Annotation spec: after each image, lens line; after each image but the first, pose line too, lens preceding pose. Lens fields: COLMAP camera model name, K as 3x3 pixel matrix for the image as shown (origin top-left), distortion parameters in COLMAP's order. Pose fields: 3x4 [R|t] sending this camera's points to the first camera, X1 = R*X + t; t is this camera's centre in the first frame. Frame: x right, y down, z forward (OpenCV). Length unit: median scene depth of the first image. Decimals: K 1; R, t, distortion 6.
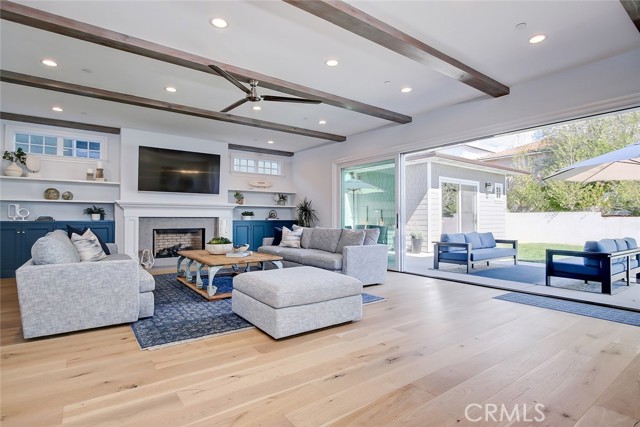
lens RADIAL K [[325.3, 0, 333.6], [0, 325.3, 213.1], [0, 0, 1]] dist [-0.000531, -0.000904]
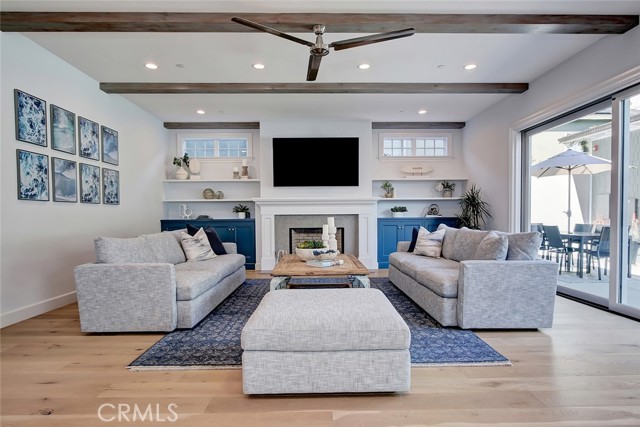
lens RADIAL K [[385.8, 0, 327.8], [0, 385.8, 226.9], [0, 0, 1]] dist [-0.004827, 0.000190]
pose [[0.814210, 0.009778, -0.580488, 0.169122], [0.018168, 0.998939, 0.042310, 0.002118], [0.580287, -0.044996, 0.813168, 0.180796]]
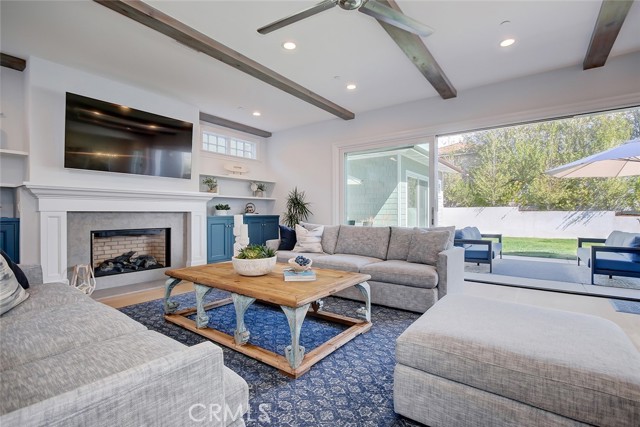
lens RADIAL K [[295.6, 0, 318.6], [0, 295.6, 212.5], [0, 0, 1]] dist [-0.004128, -0.000405]
pose [[0.962575, -0.000888, 0.271013, -0.293271], [-0.003543, 0.999868, 0.015861, 0.003516], [-0.270991, -0.016228, 0.962445, 0.343421]]
